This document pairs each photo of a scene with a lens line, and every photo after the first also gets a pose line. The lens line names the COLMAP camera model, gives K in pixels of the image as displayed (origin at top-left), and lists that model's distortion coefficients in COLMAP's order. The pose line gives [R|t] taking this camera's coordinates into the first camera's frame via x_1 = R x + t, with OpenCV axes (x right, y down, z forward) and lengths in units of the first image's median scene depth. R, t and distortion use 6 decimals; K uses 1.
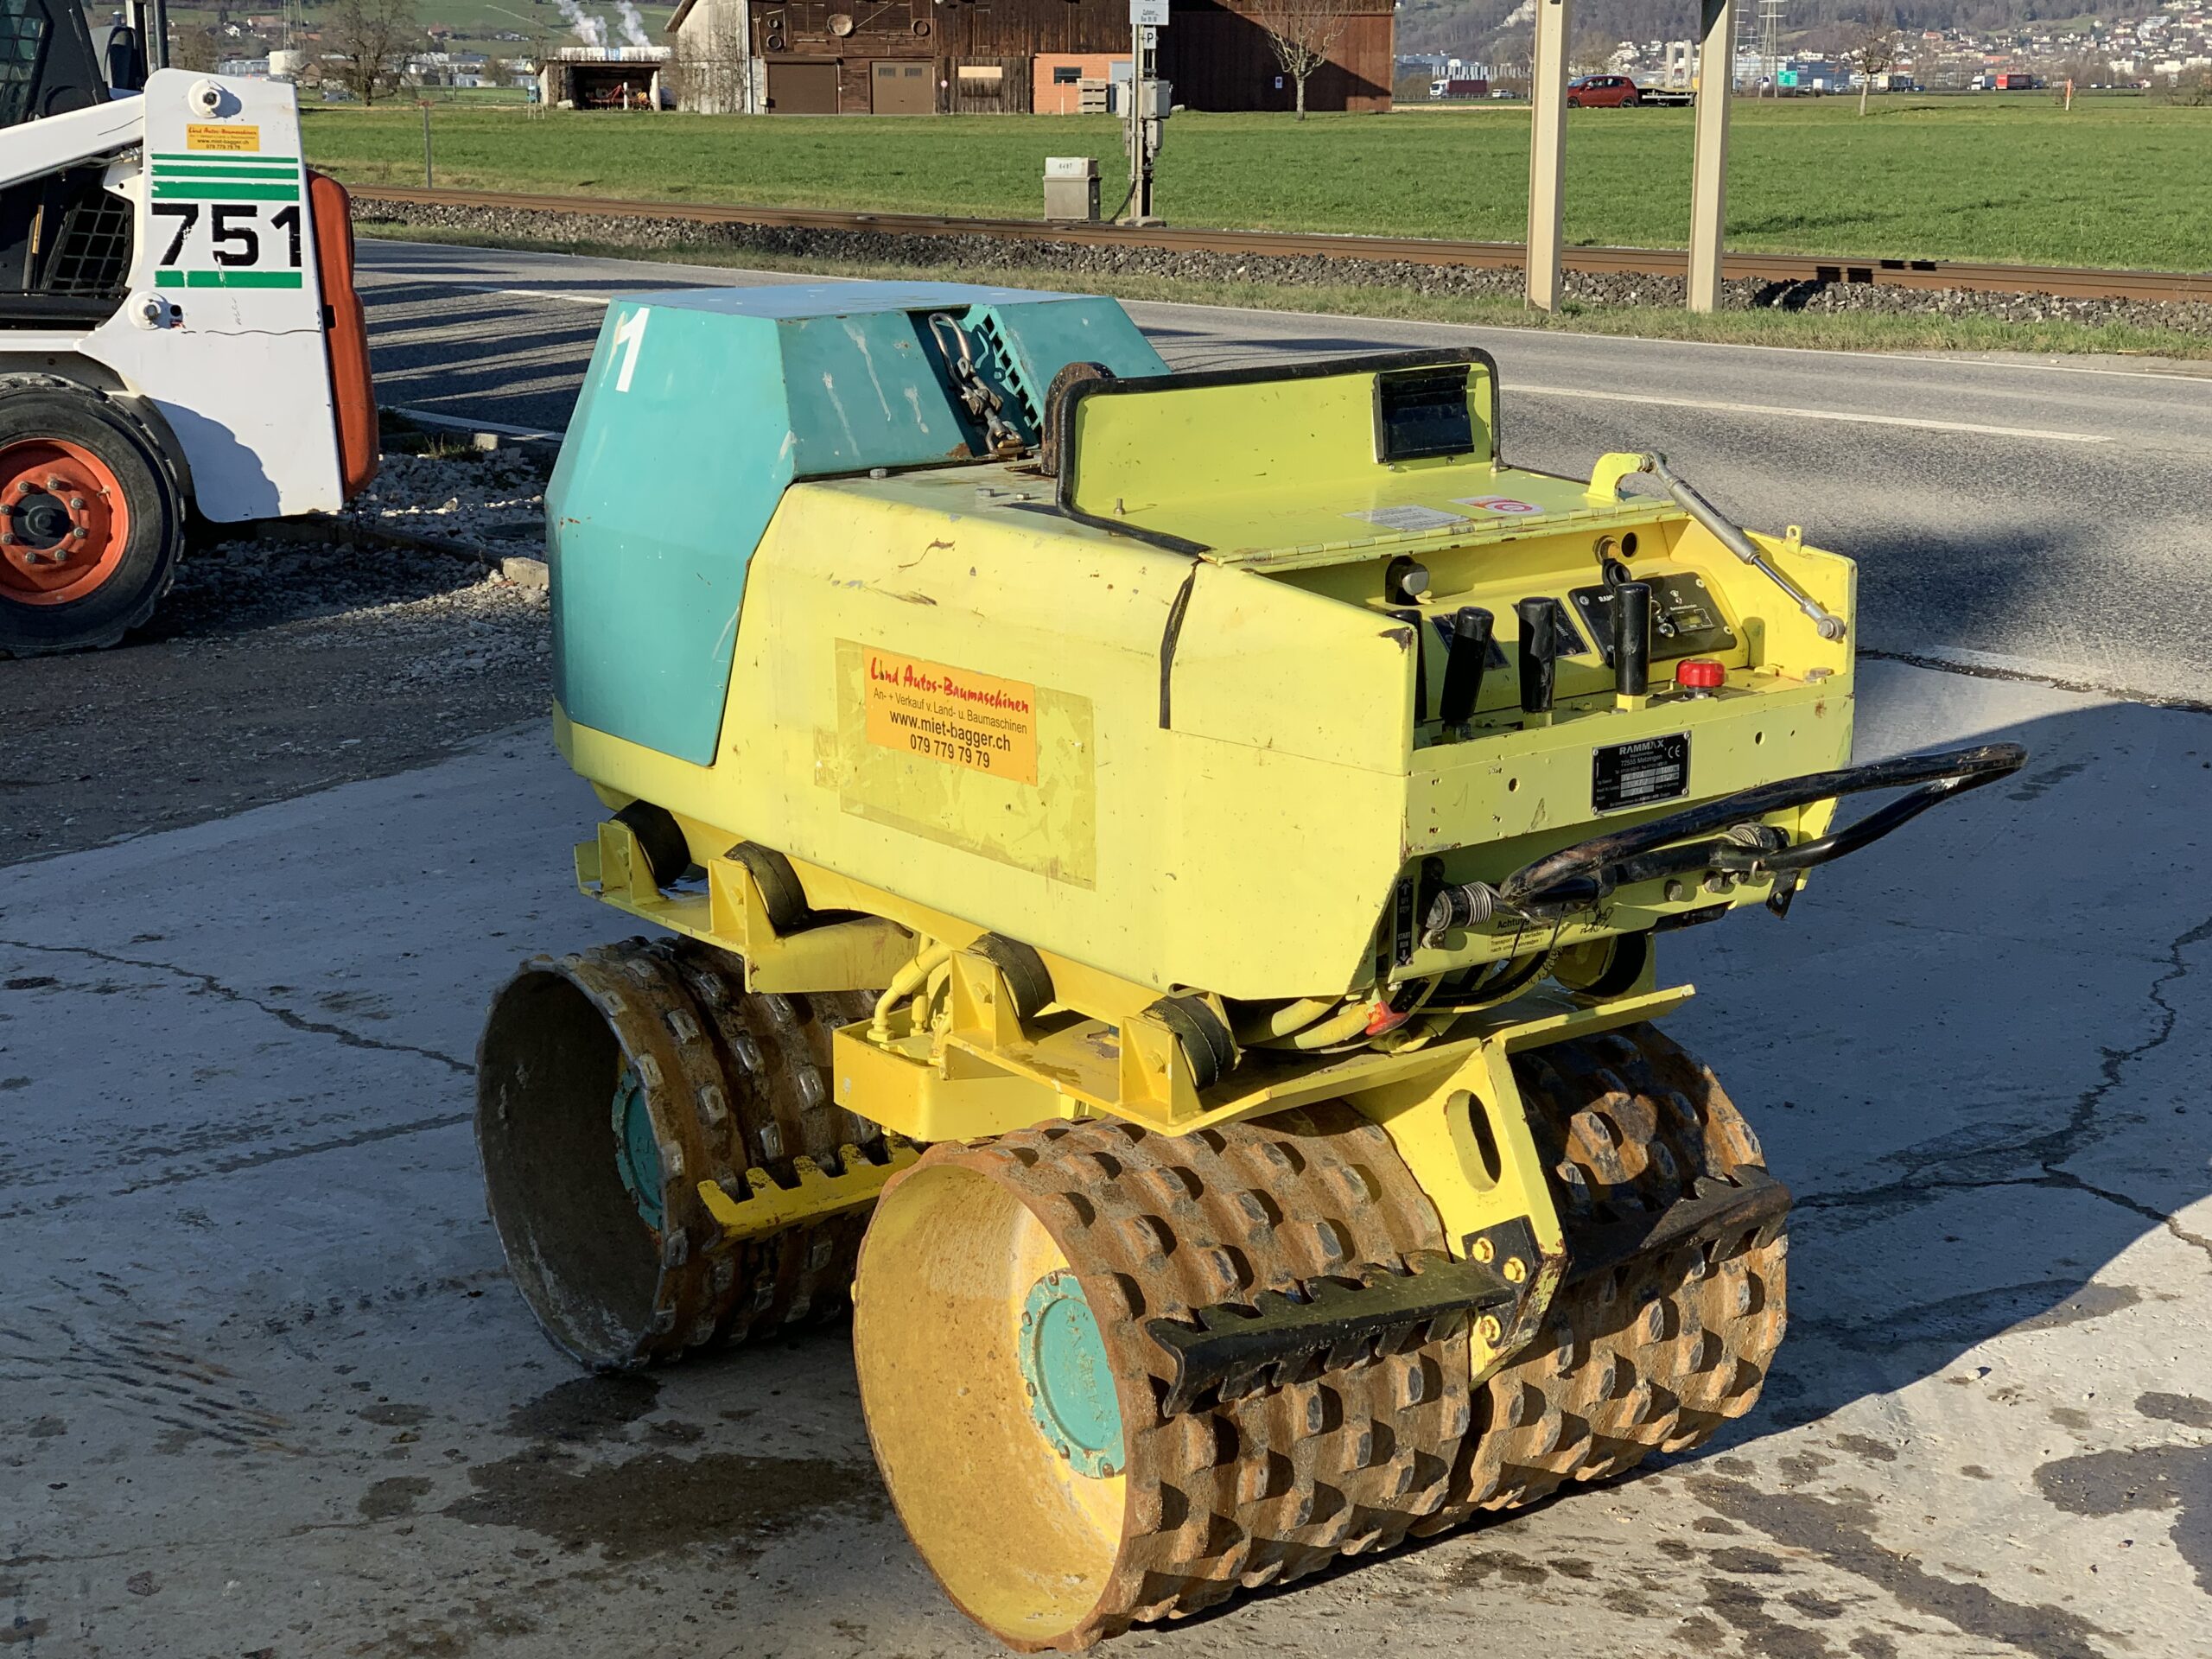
lens RADIAL K [[3276.7, 0, 1106.0], [0, 3276.7, 829.5], [0, 0, 1]] dist [0.220536, -0.823473]
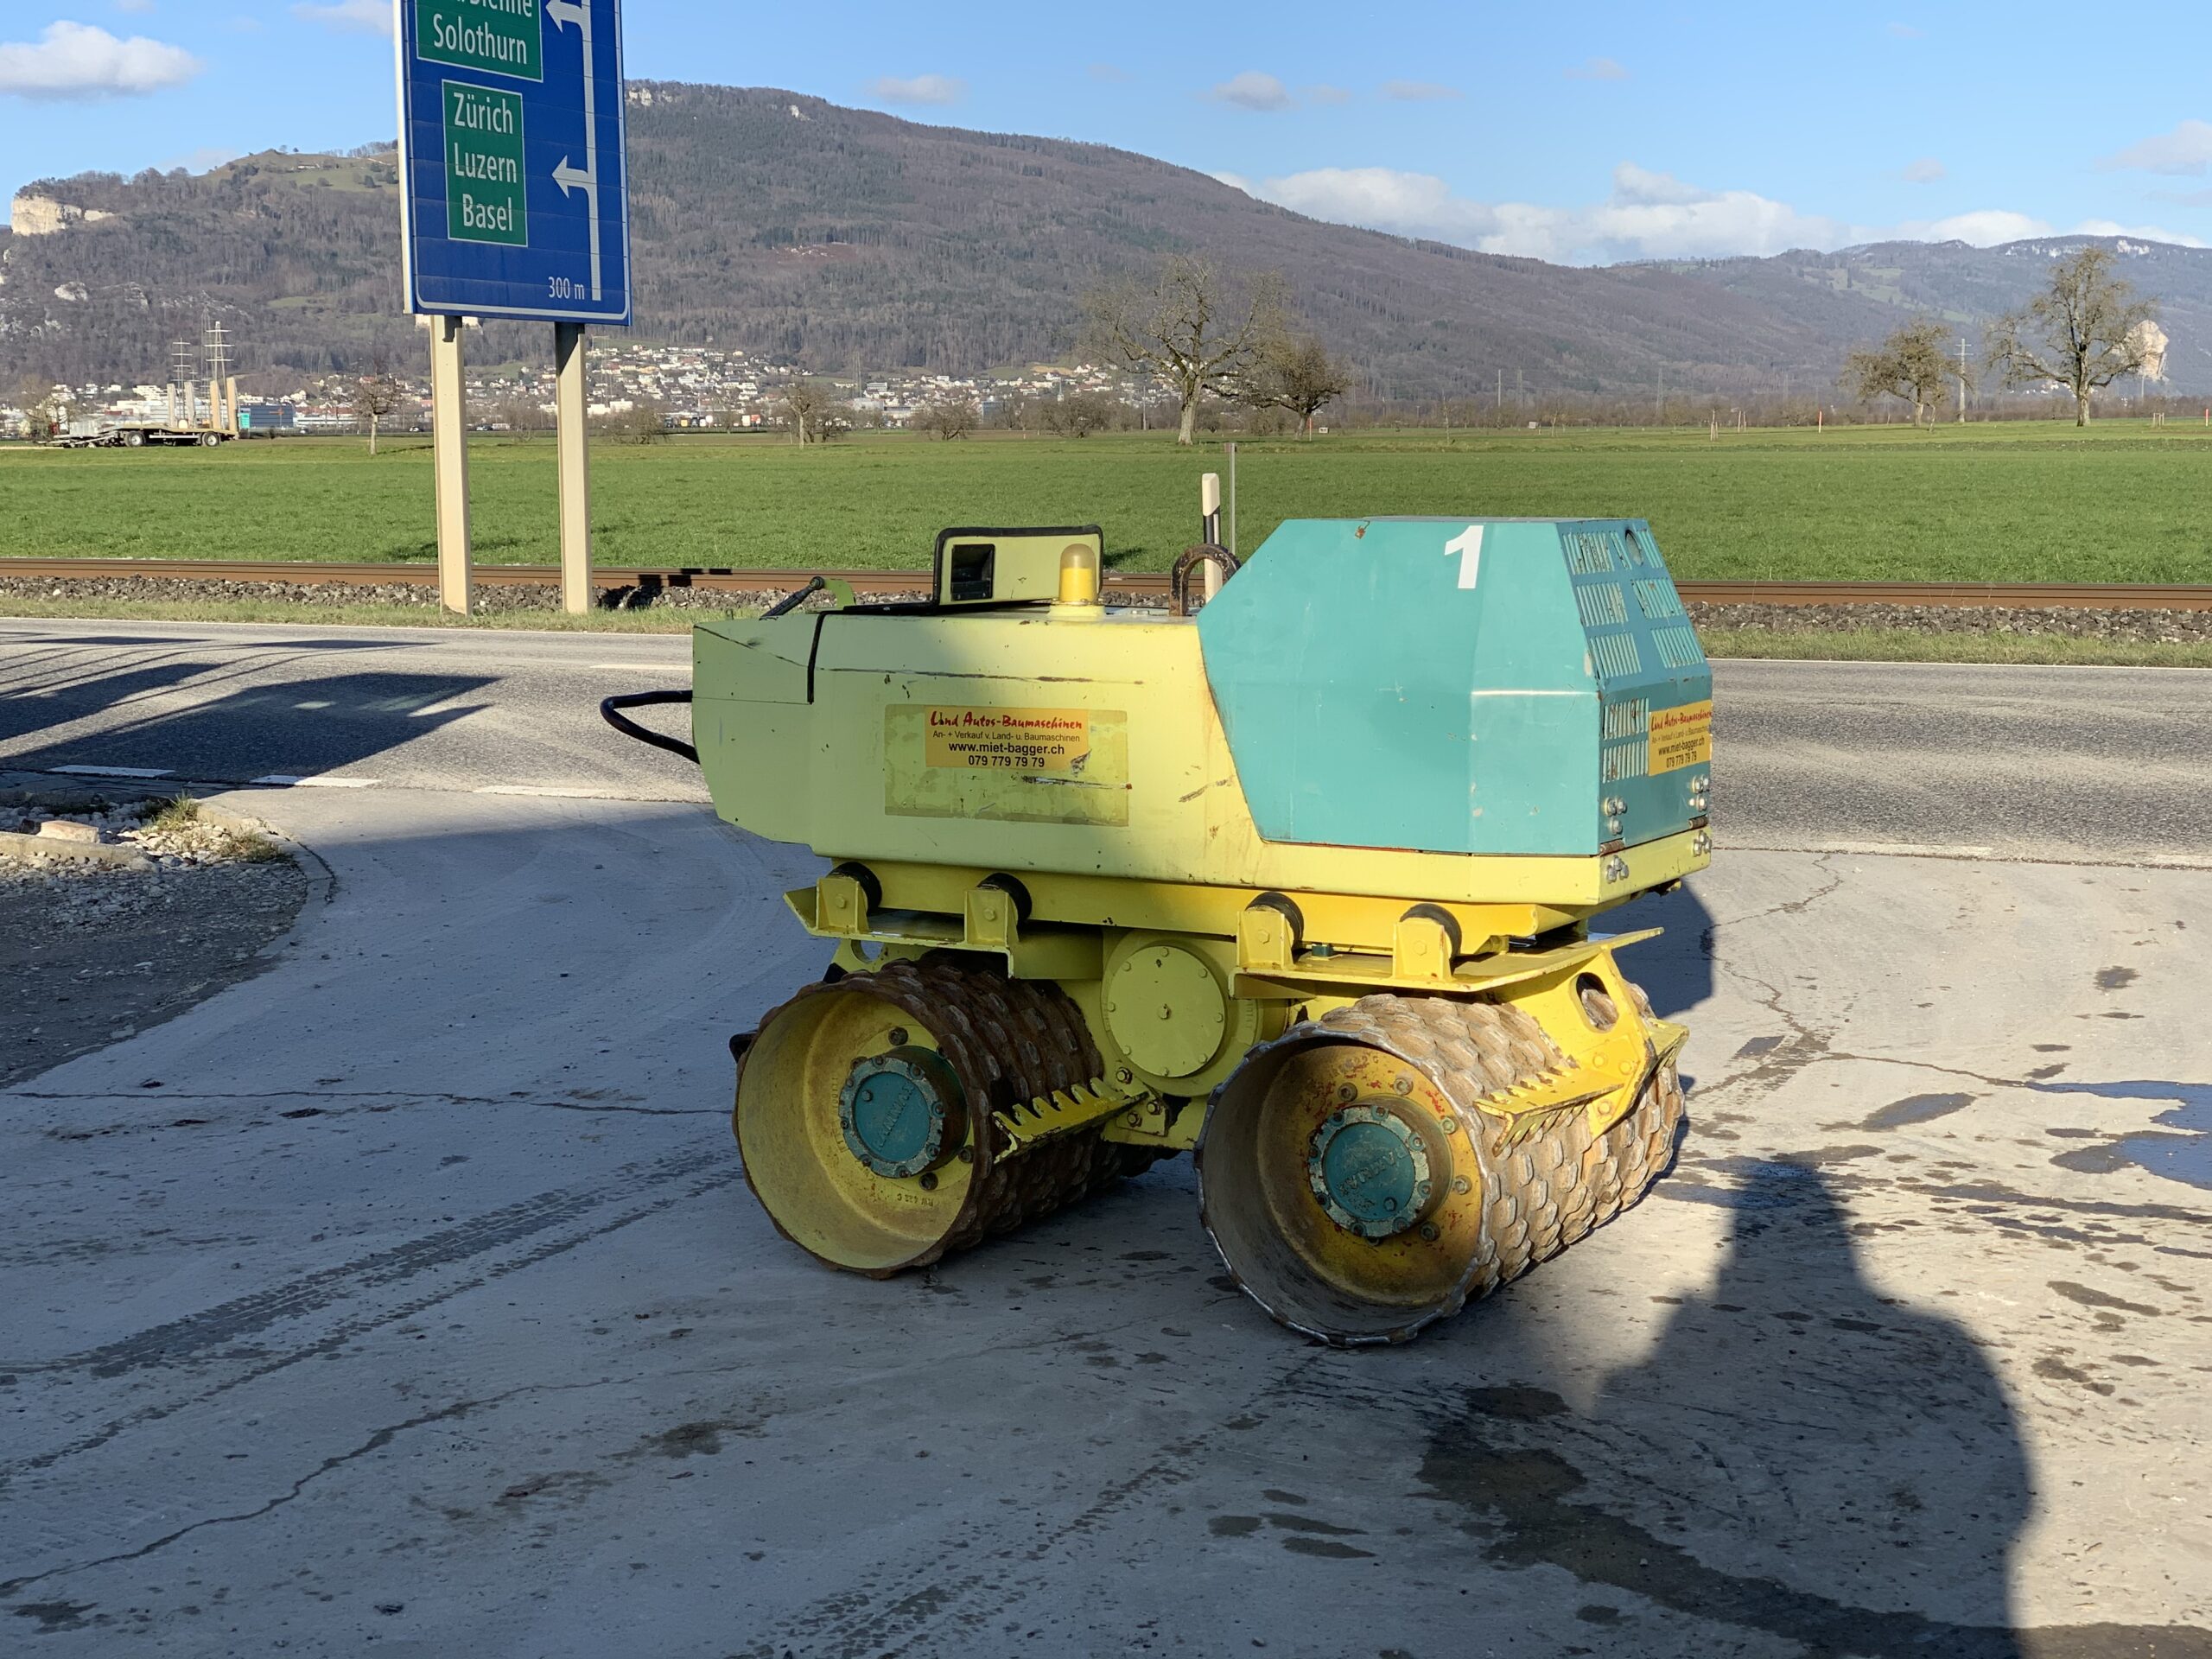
lens RADIAL K [[3281.3, 0, 1102.5], [0, 3281.3, 781.2], [0, 0, 1]] dist [0.212392, -0.744926]
pose [[0.897250, -0.056872, 0.437844, -0.877656], [0.106407, 0.990294, -0.089422, 0.098278], [-0.428509, 0.126823, 0.894593, -0.336820]]
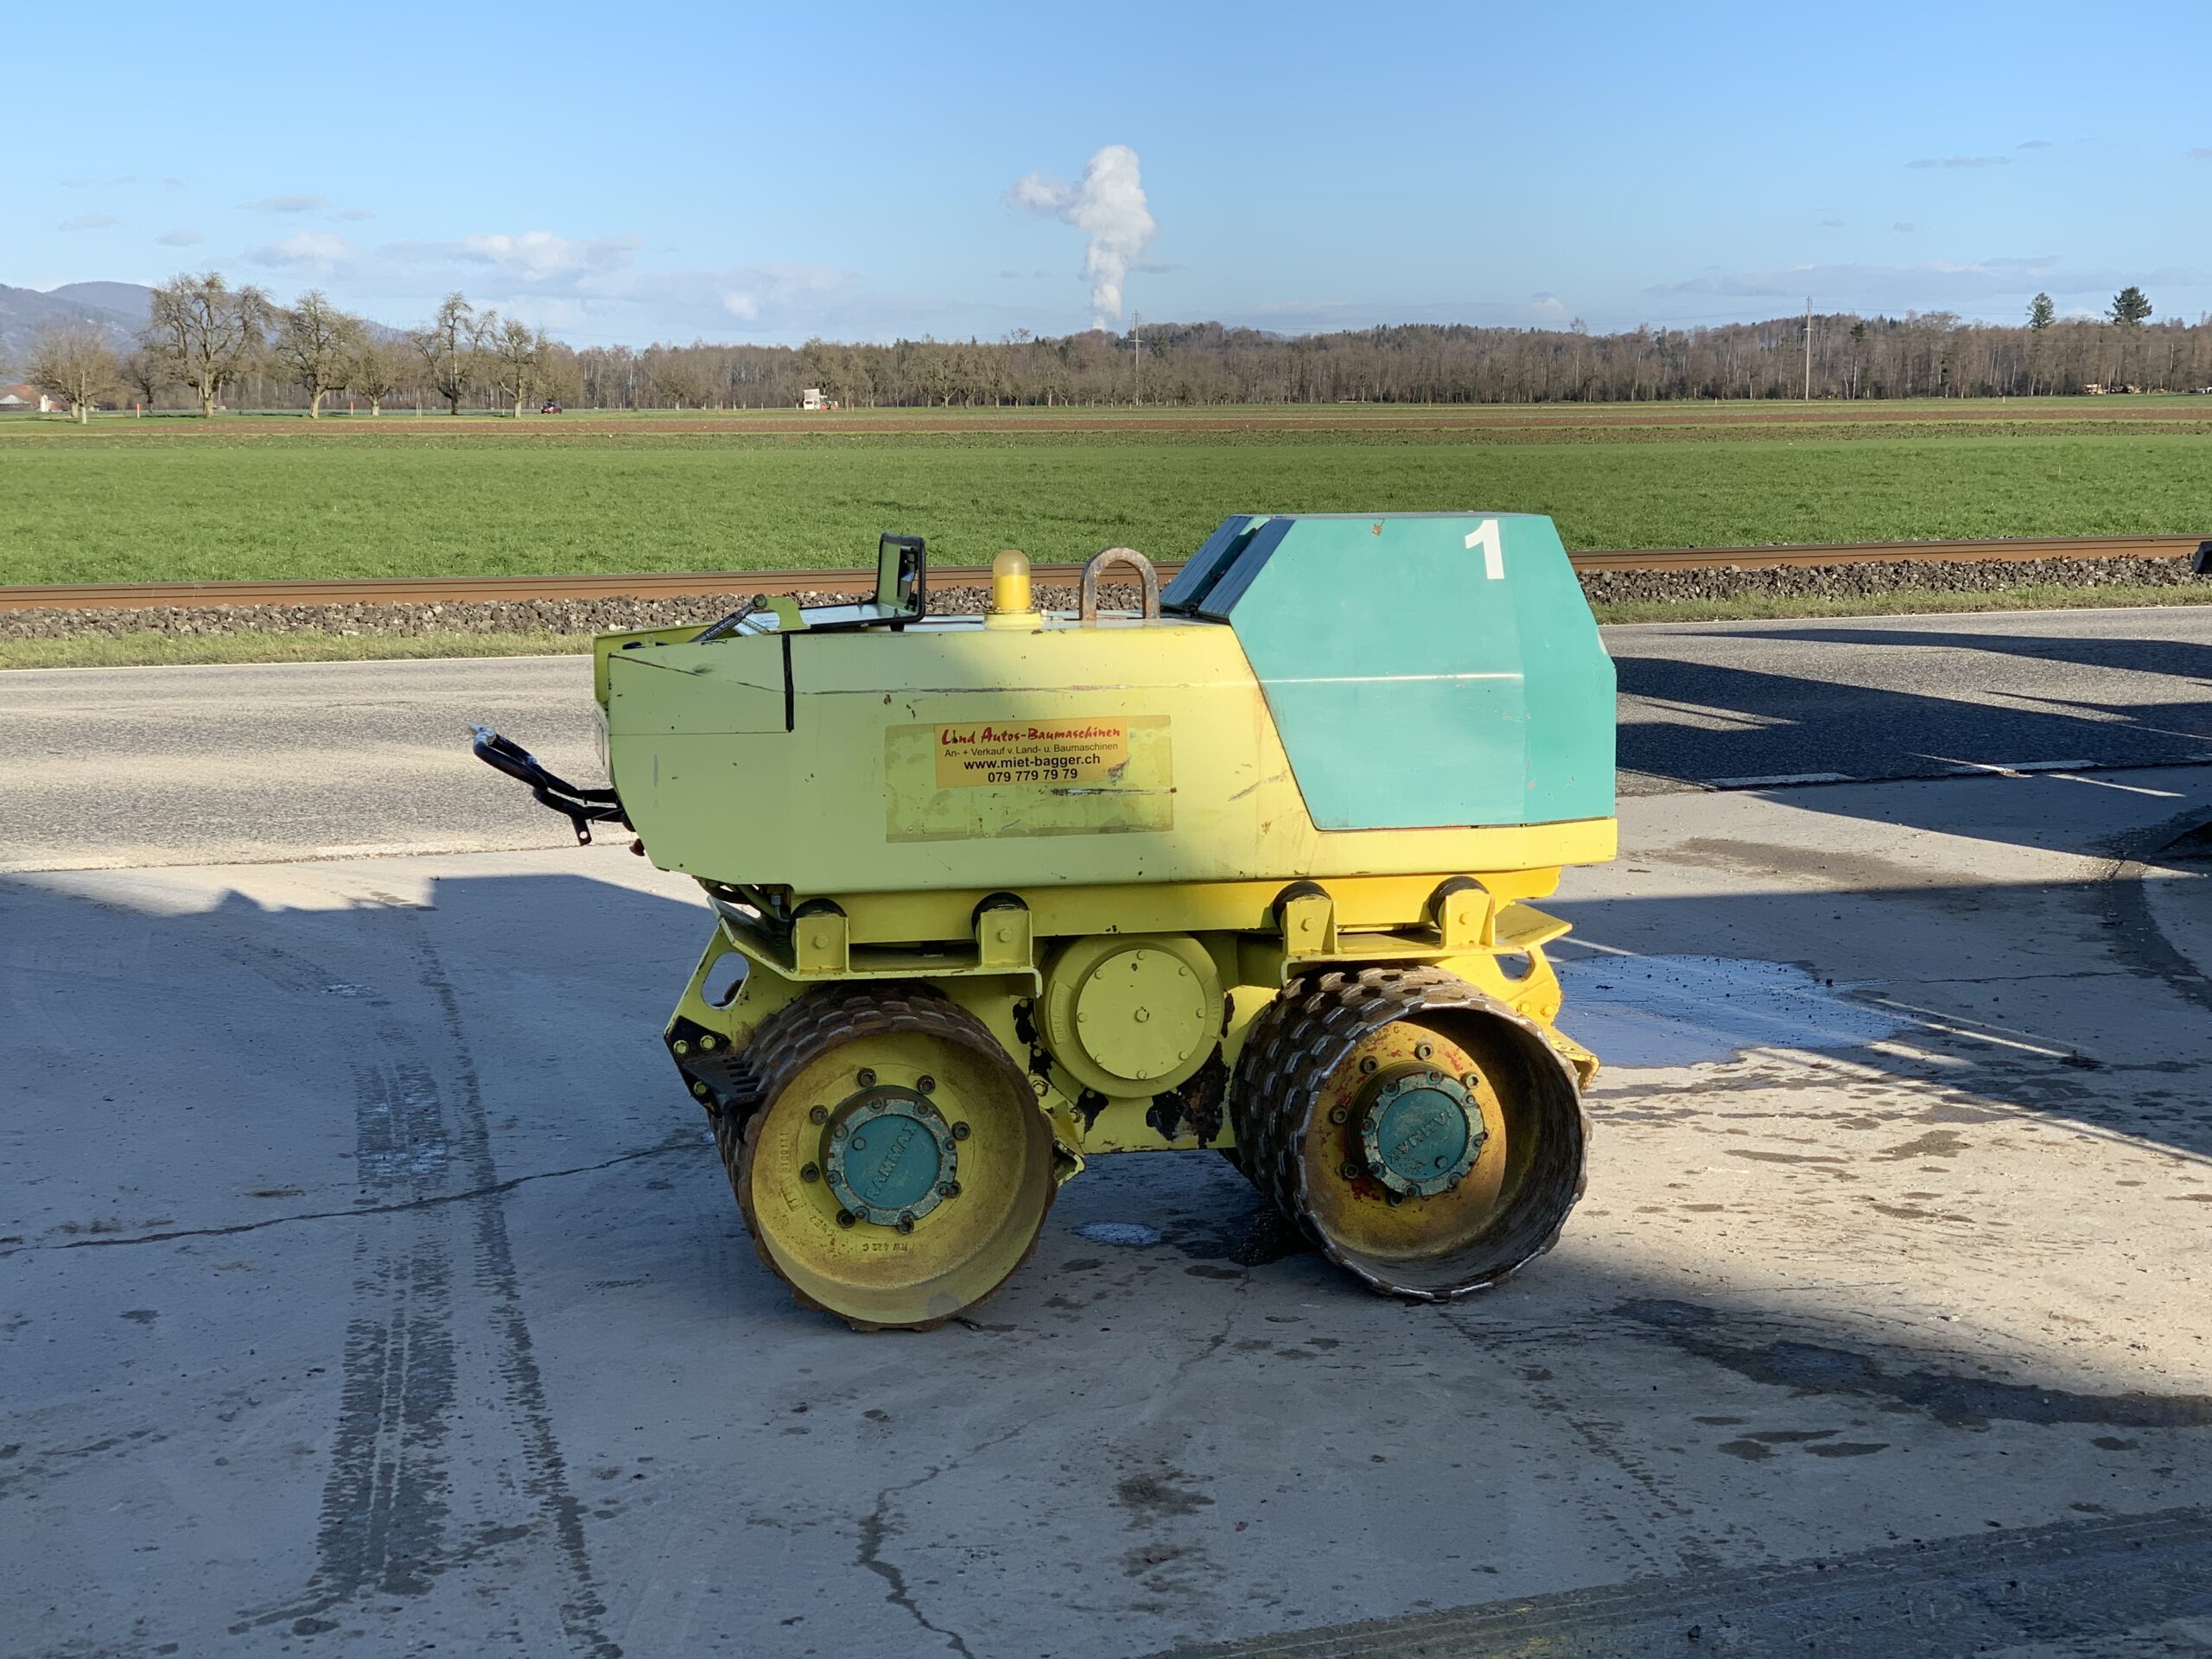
lens RADIAL K [[3276.7, 0, 1106.0], [0, 3276.7, 829.5], [0, 0, 1]] dist [0.220536, -0.823473]
pose [[0.406101, -0.124445, 0.905315, -1.531690], [0.210874, 0.976708, 0.039667, -0.068114], [-0.889165, 0.174799, 0.422884, 0.346447]]
